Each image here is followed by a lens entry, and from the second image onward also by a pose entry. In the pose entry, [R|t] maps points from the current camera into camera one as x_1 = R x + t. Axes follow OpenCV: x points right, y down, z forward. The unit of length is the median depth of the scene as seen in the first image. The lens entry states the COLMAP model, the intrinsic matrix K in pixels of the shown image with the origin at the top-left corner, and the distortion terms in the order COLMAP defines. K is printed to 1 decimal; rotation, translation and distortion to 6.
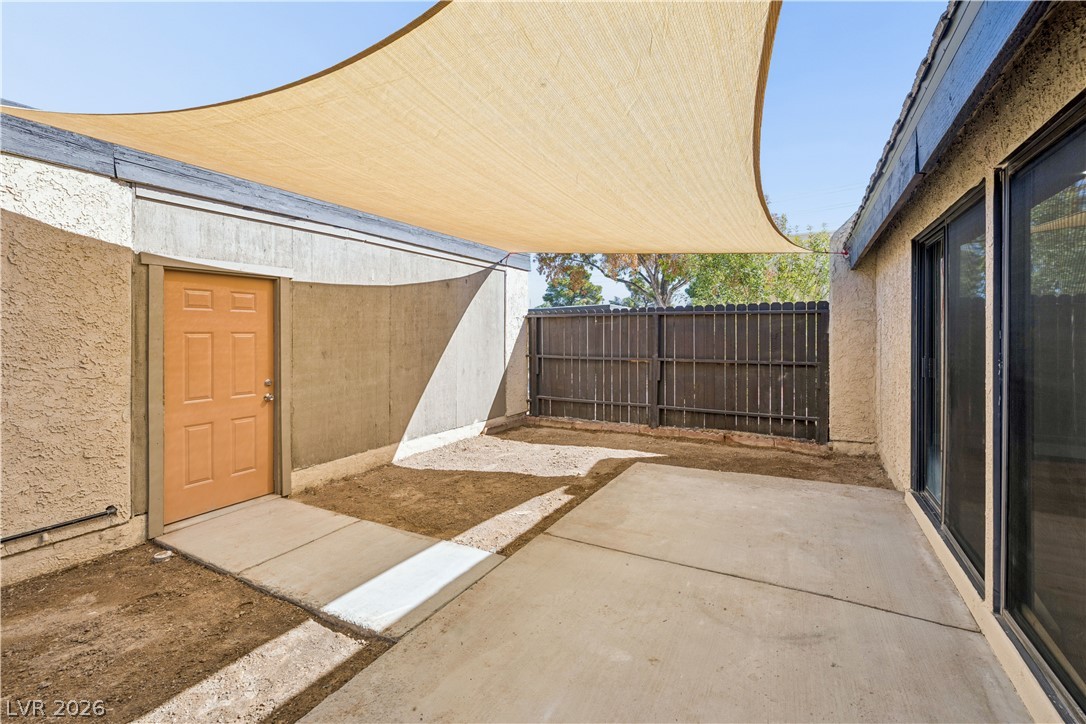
lens RADIAL K [[467.5, 0, 547.7], [0, 467.5, 335.8], [0, 0, 1]] dist [-0.001467, -0.000109]
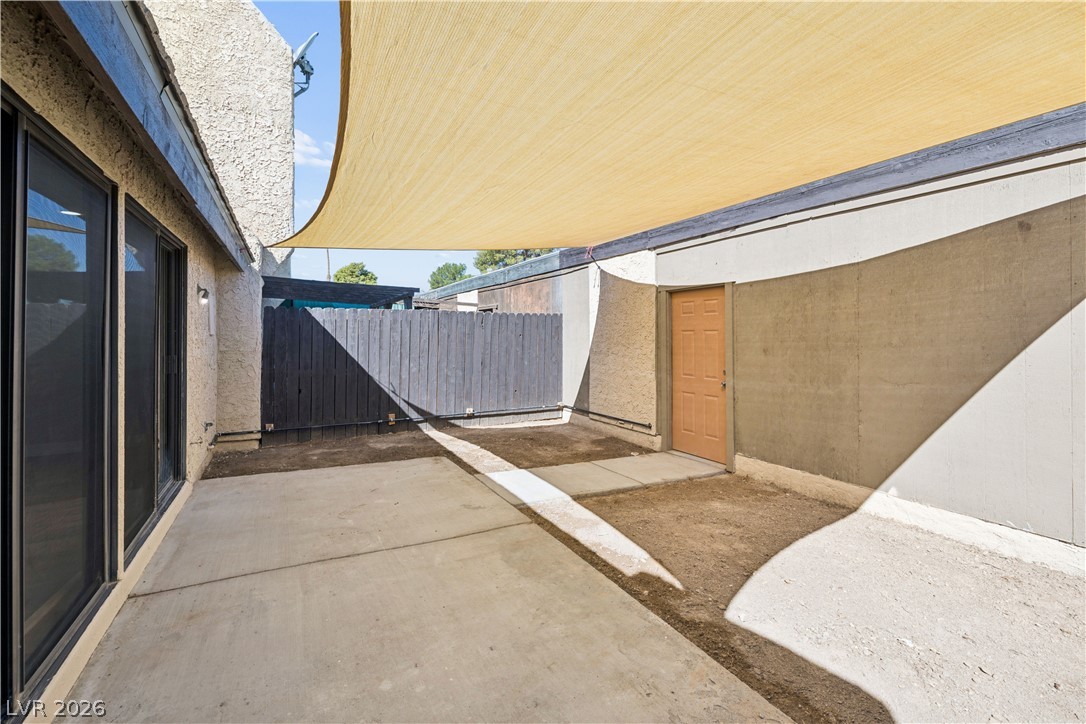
lens RADIAL K [[471.0, 0, 530.3], [0, 471.0, 330.7], [0, 0, 1]] dist [0.000068, -0.000073]
pose [[-0.555890, -0.003485, -0.831249, 0.816842], [0.001661, 0.999985, -0.005303, 0.000642], [0.831254, -0.004329, -0.555875, 1.489324]]
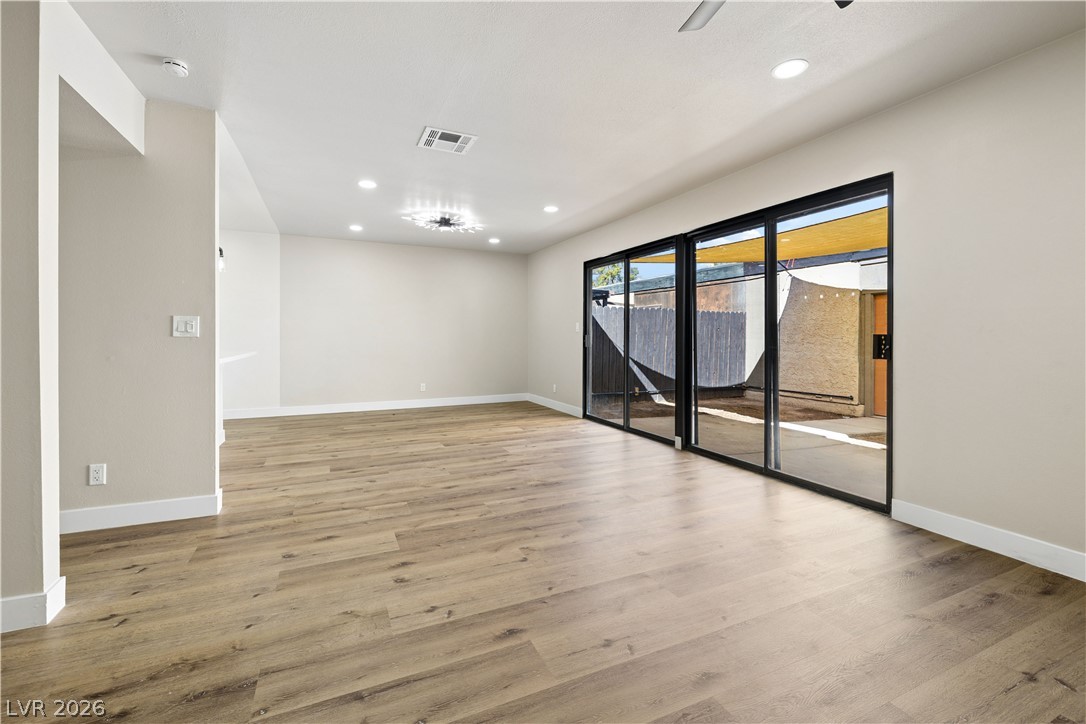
lens RADIAL K [[459.7, 0, 536.7], [0, 459.7, 337.3], [0, 0, 1]] dist [0.001776, 0.000203]
pose [[-0.611778, 0.002592, -0.791025, 1.770428], [-0.003459, 0.999976, 0.005952, 0.045085], [0.791022, 0.006377, -0.611755, 1.050303]]
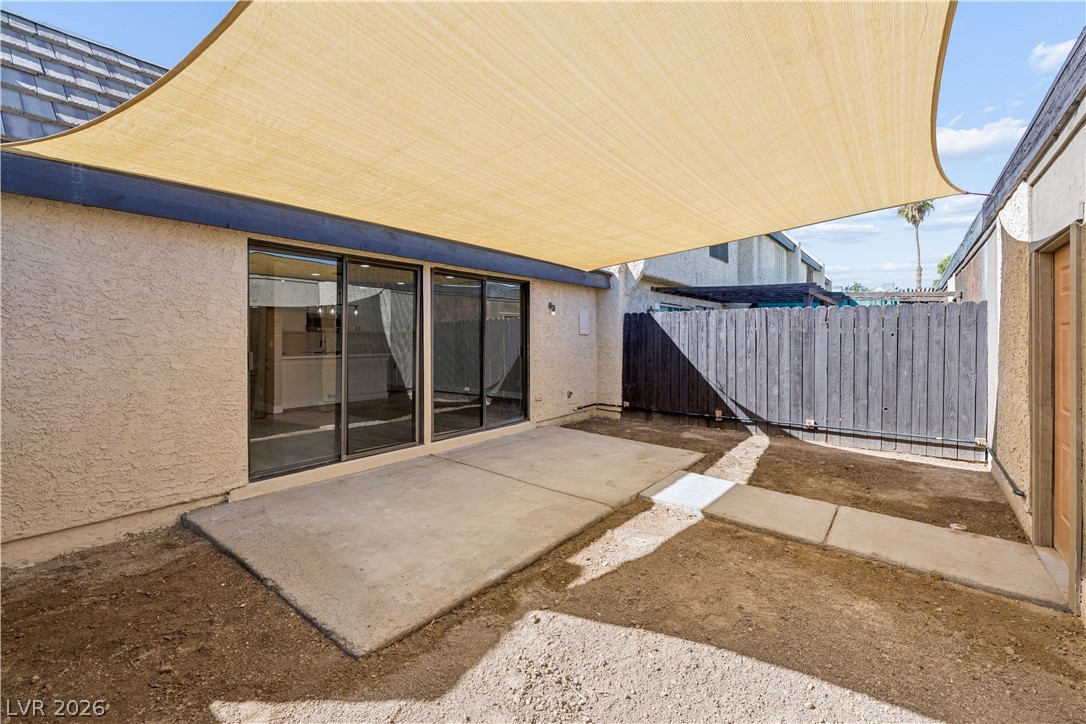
lens RADIAL K [[459.7, 0, 536.7], [0, 459.7, 337.3], [0, 0, 1]] dist [0.001776, 0.000203]
pose [[-0.984645, 0.002024, 0.174557, -0.024122], [0.002356, 0.999996, 0.001694, 0.012721], [-0.174552, 0.002079, -0.984646, 1.994443]]
